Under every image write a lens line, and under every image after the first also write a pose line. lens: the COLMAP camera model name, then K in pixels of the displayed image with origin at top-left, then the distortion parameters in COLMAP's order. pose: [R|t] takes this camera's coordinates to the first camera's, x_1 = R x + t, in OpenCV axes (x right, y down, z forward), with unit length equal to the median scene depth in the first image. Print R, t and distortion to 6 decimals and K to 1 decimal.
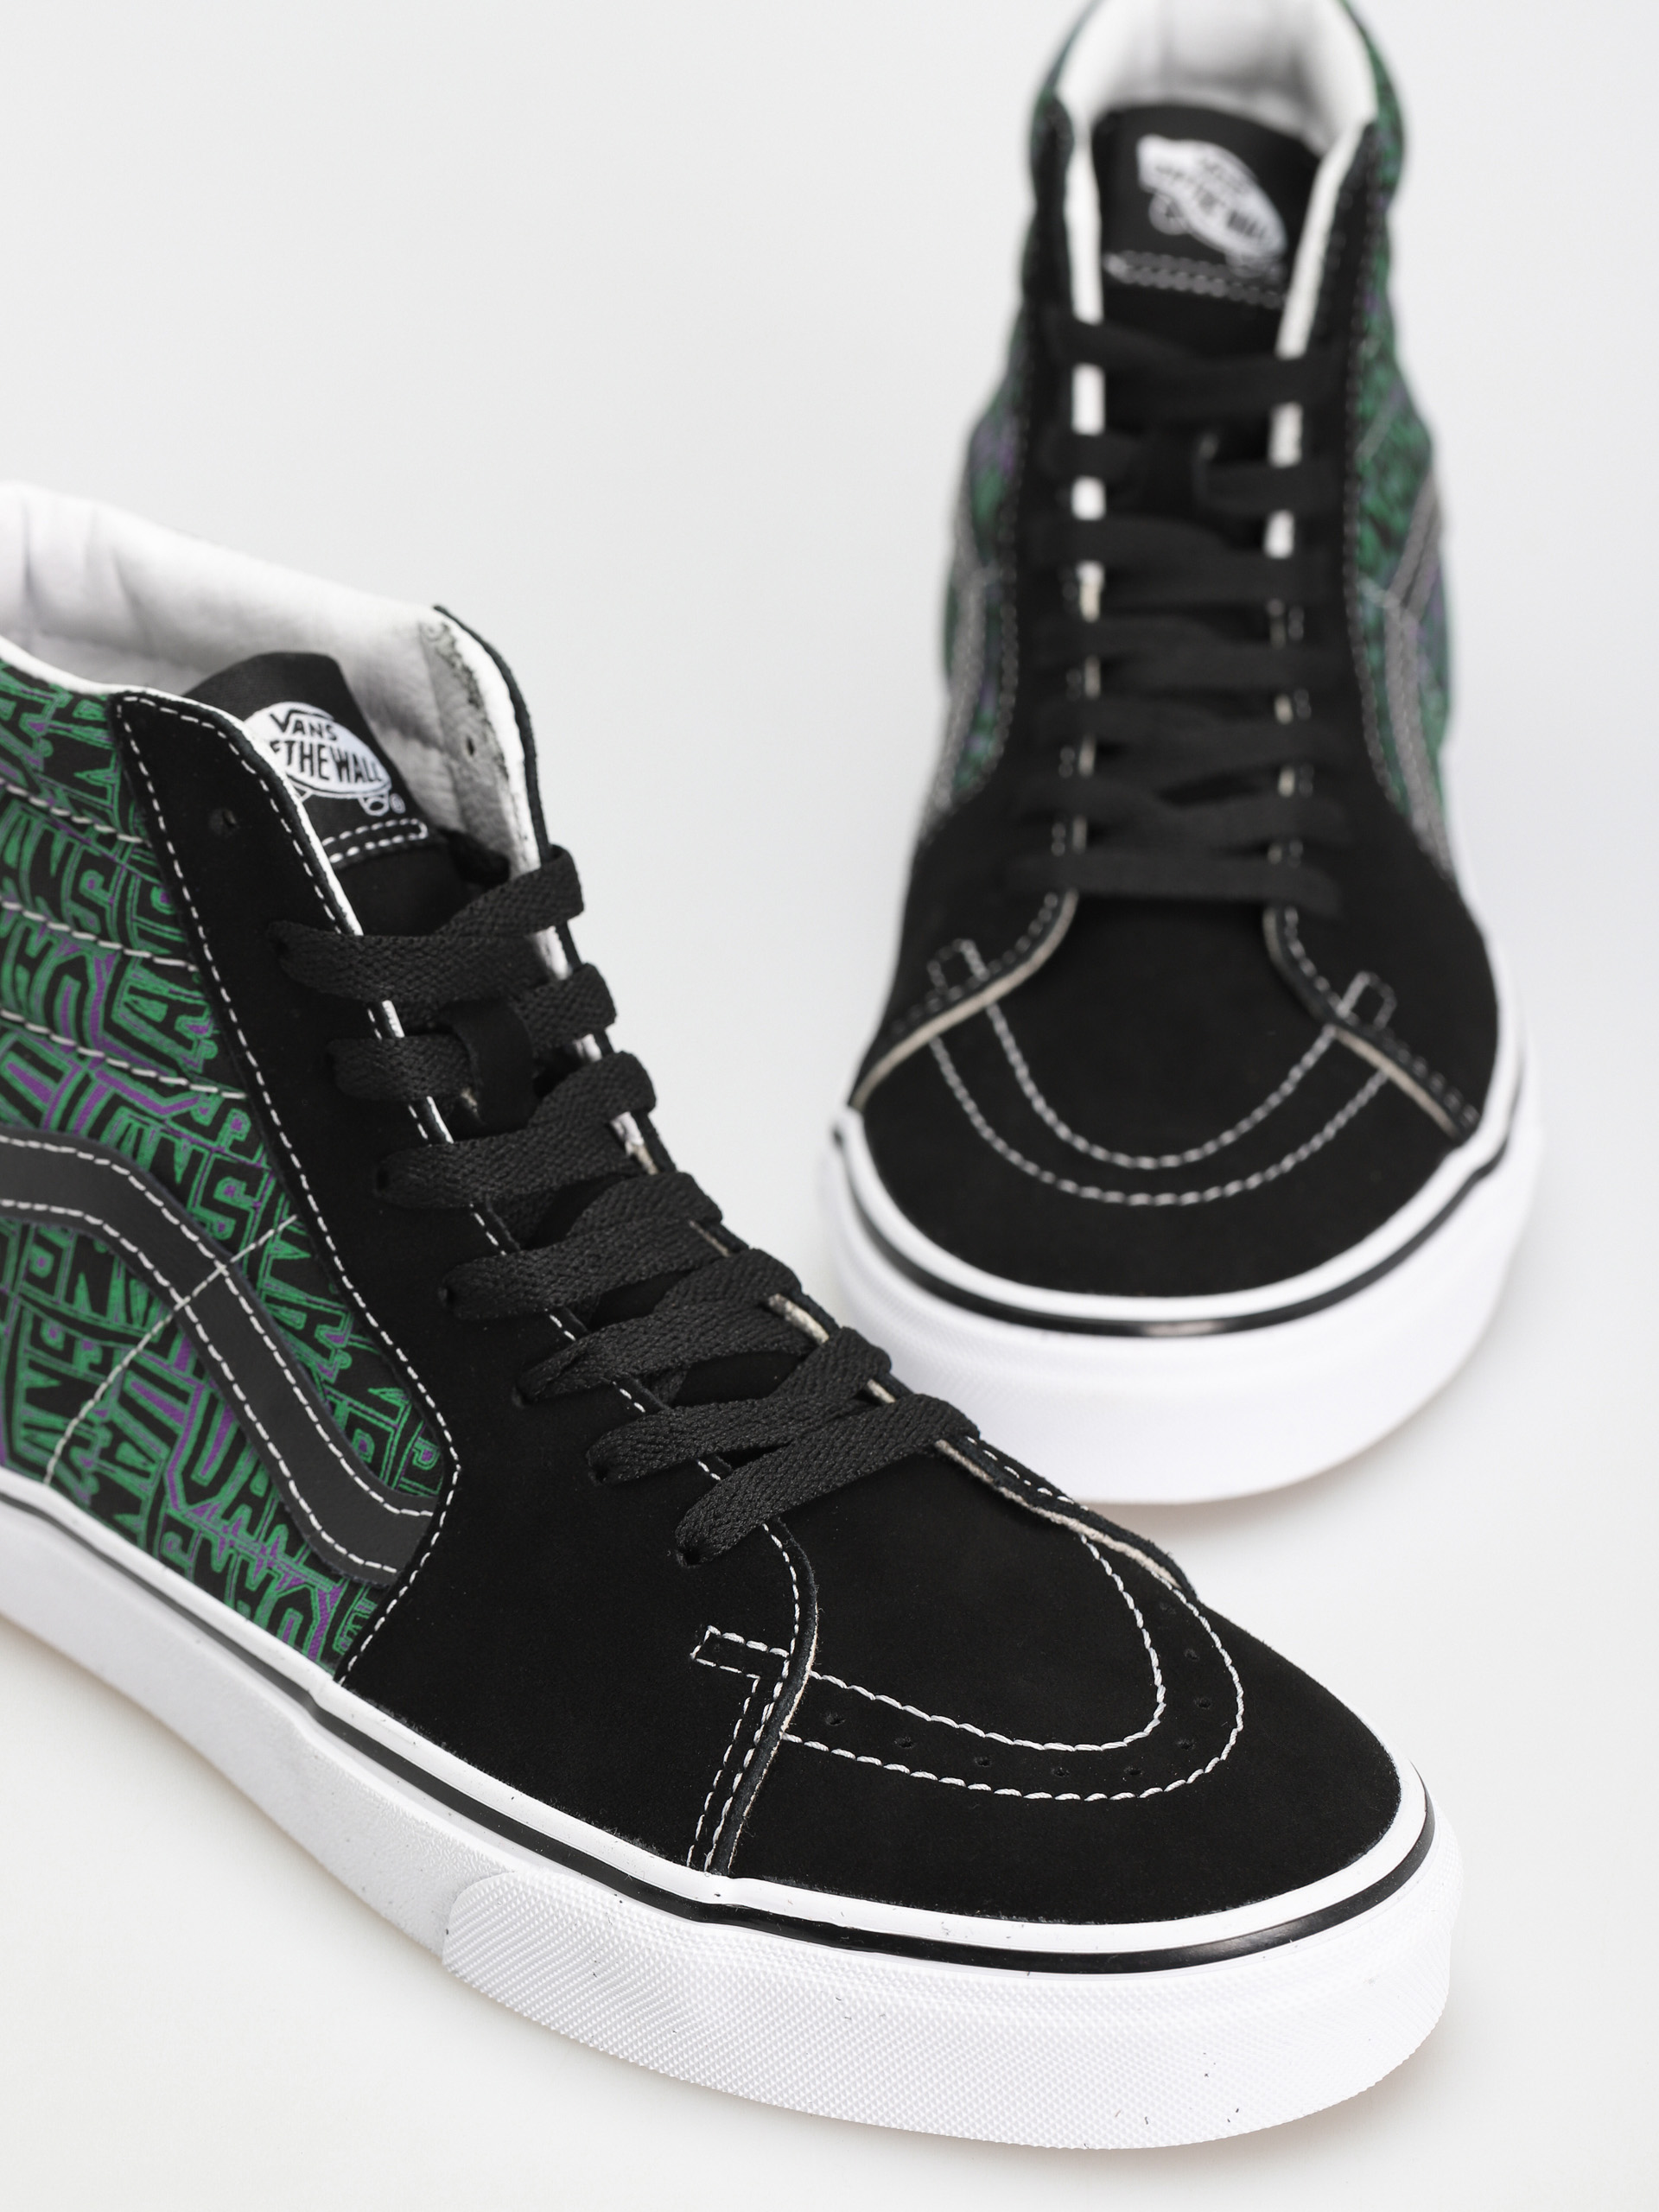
lens RADIAL K [[7353.2, 0, 829.5], [0, 7353.2, 1106.0], [0, 0, 1]] dist [0.069466, 0.233506]
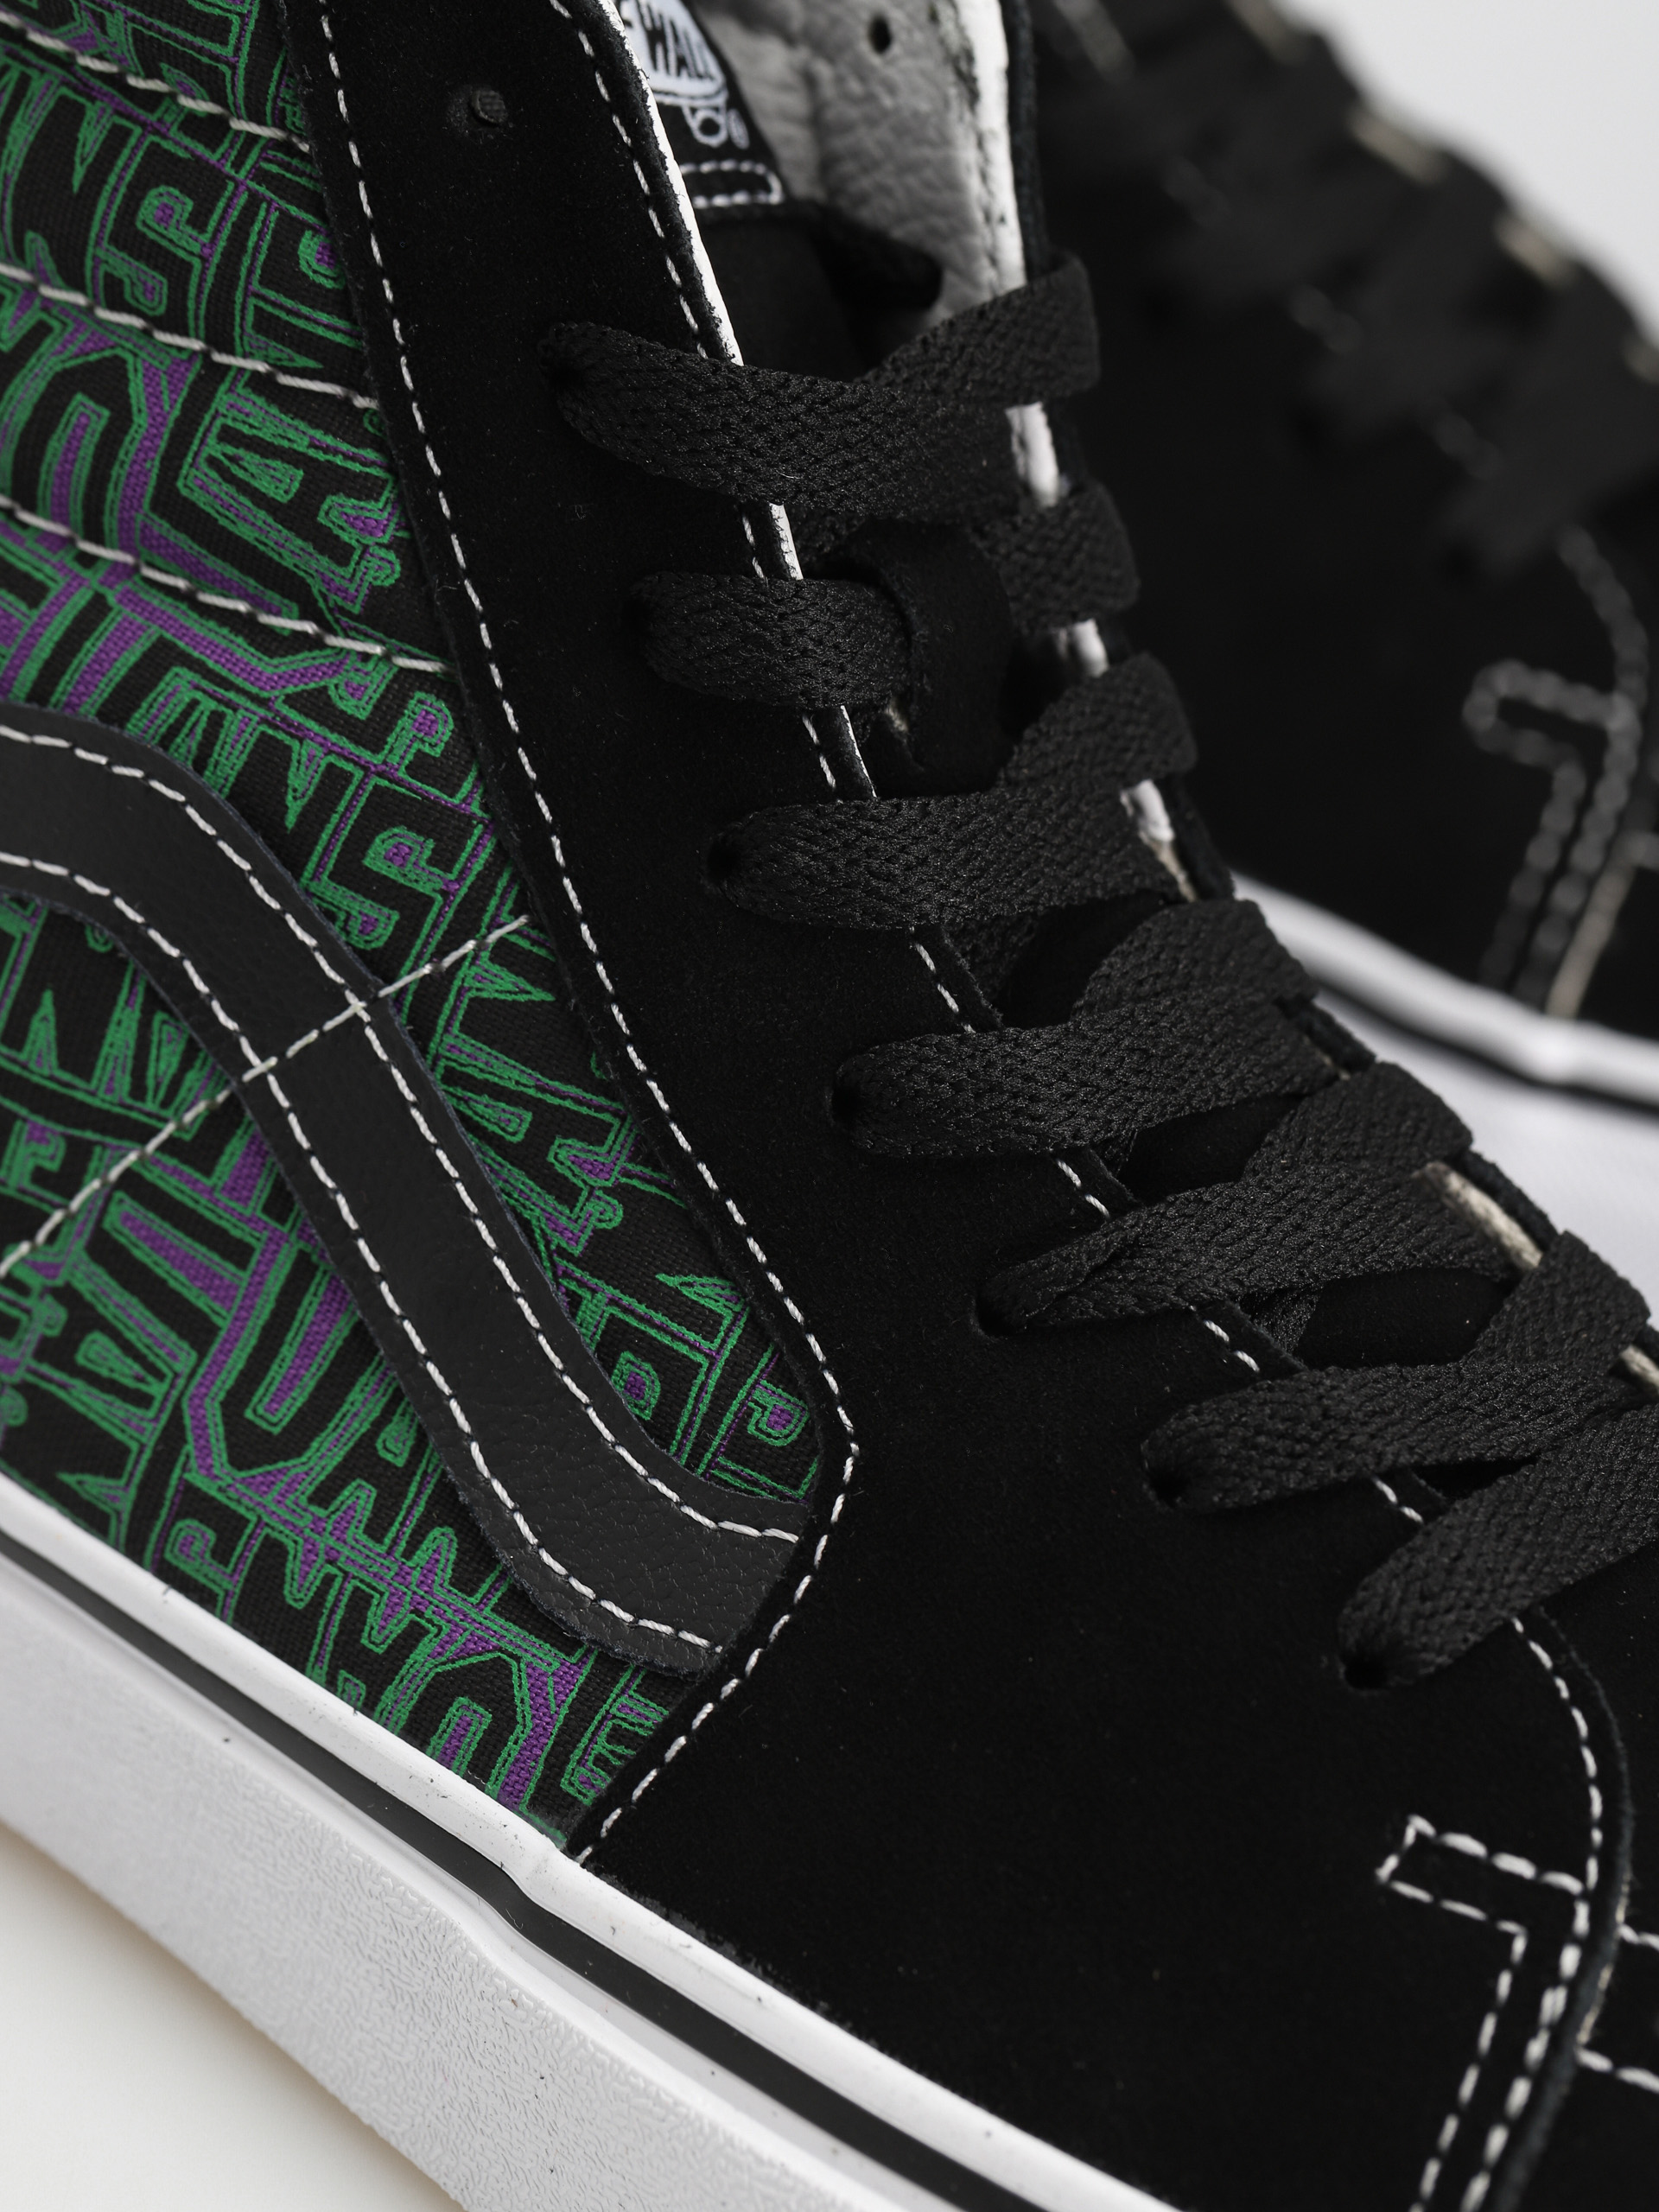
lens RADIAL K [[7857.3, 0, 831.2], [0, 7857.3, 1220.1], [0, 0, 1]] dist [-0.074472, 1.195498]
pose [[0.974311, 0.085853, 0.208202, -0.161843], [-0.093711, 0.995201, 0.028155, 0.018509], [-0.204786, -0.046942, 0.977681, 0.471216]]
